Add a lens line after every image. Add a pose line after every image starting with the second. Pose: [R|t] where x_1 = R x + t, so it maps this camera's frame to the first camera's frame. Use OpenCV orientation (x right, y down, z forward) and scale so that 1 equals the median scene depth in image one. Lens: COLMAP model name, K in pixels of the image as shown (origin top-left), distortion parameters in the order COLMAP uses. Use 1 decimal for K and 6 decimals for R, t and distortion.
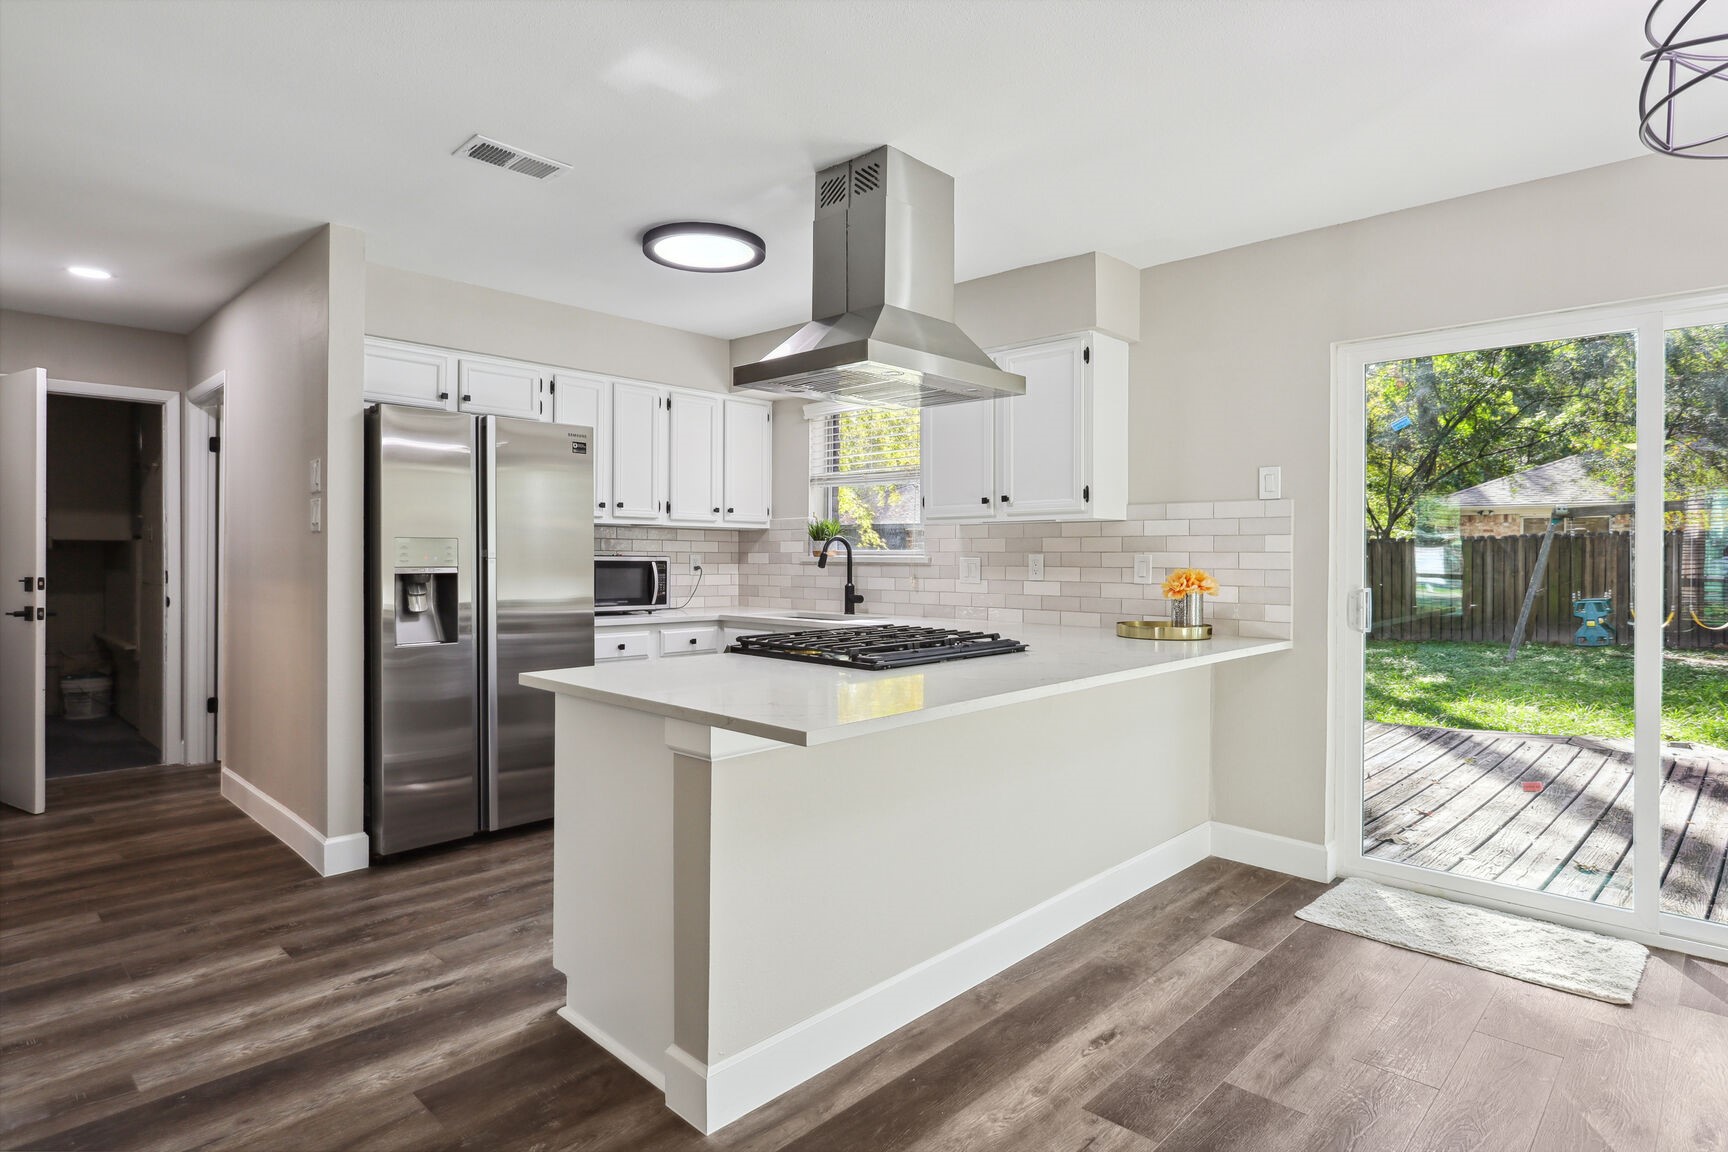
lens RADIAL K [[943.6, 0, 858.7], [0, 943.6, 561.4], [0, 0, 1]] dist [-0.021558, 0.013154]
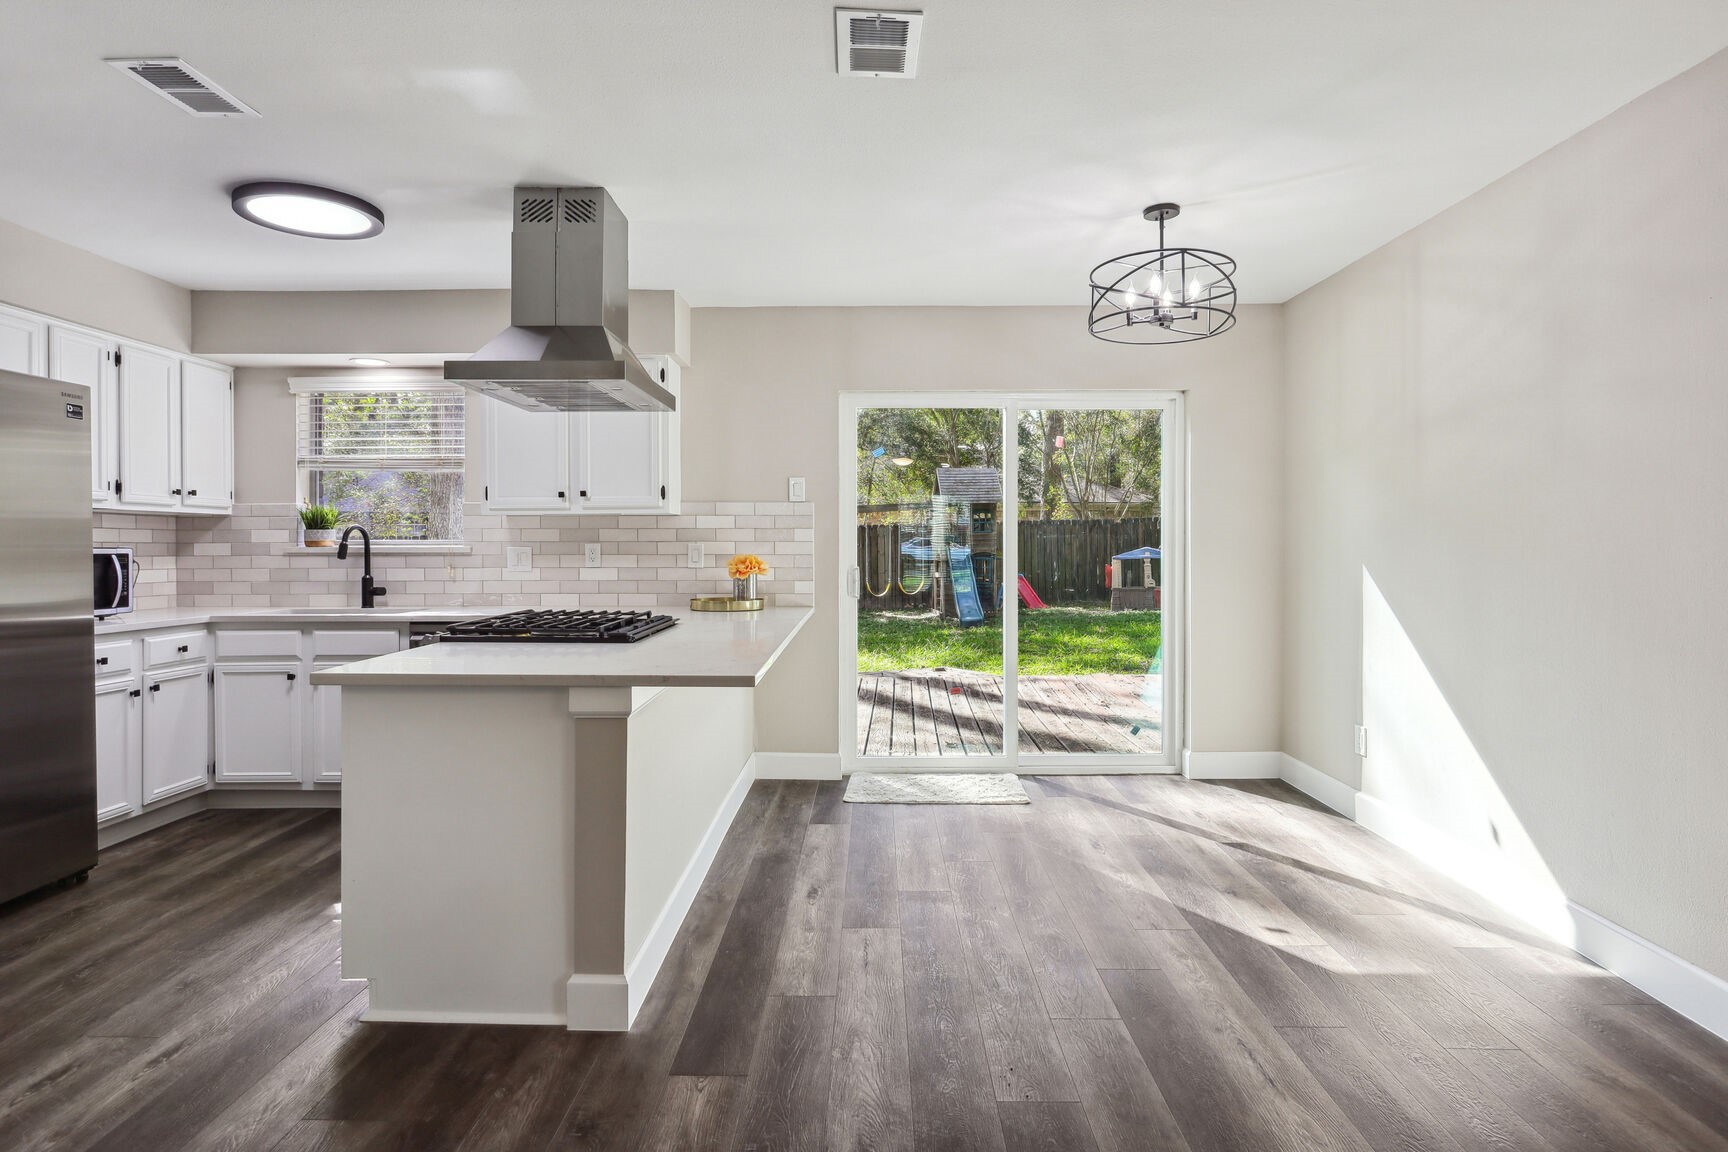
lens RADIAL K [[949.4, 0, 888.1], [0, 949.4, 552.0], [0, 0, 1]] dist [-0.005581, -0.000027]
pose [[0.715521, -0.010033, 0.698519, -0.366151], [0.007921, 0.999949, 0.006248, -0.002062], [-0.698546, 0.001062, 0.715564, -0.047300]]
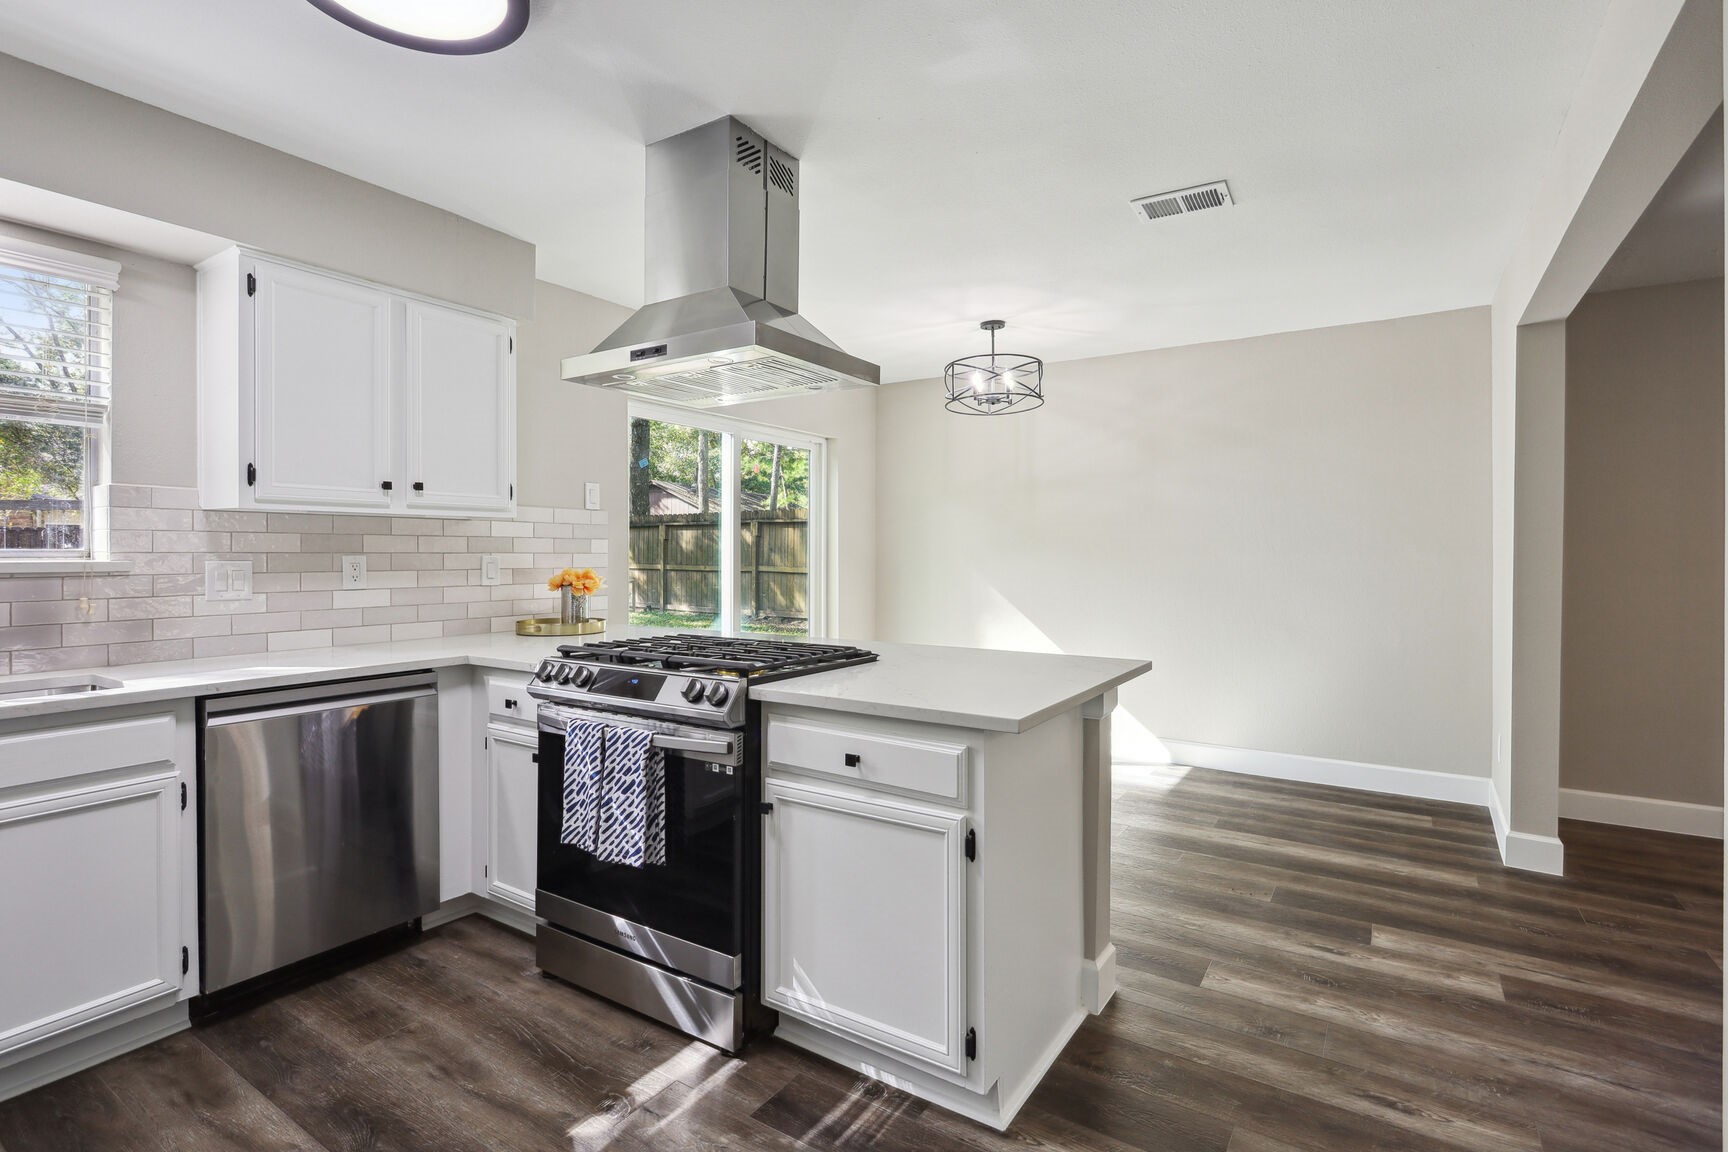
lens RADIAL K [[804.6, 0, 884.0], [0, 804.6, 558.4], [0, 0, 1]] dist [0.000682, 0.000335]
pose [[-0.198932, -0.009744, 0.979965, -0.588692], [0.004920, 0.999928, 0.010941, -0.011195], [-0.980001, 0.006998, -0.198870, 0.746049]]
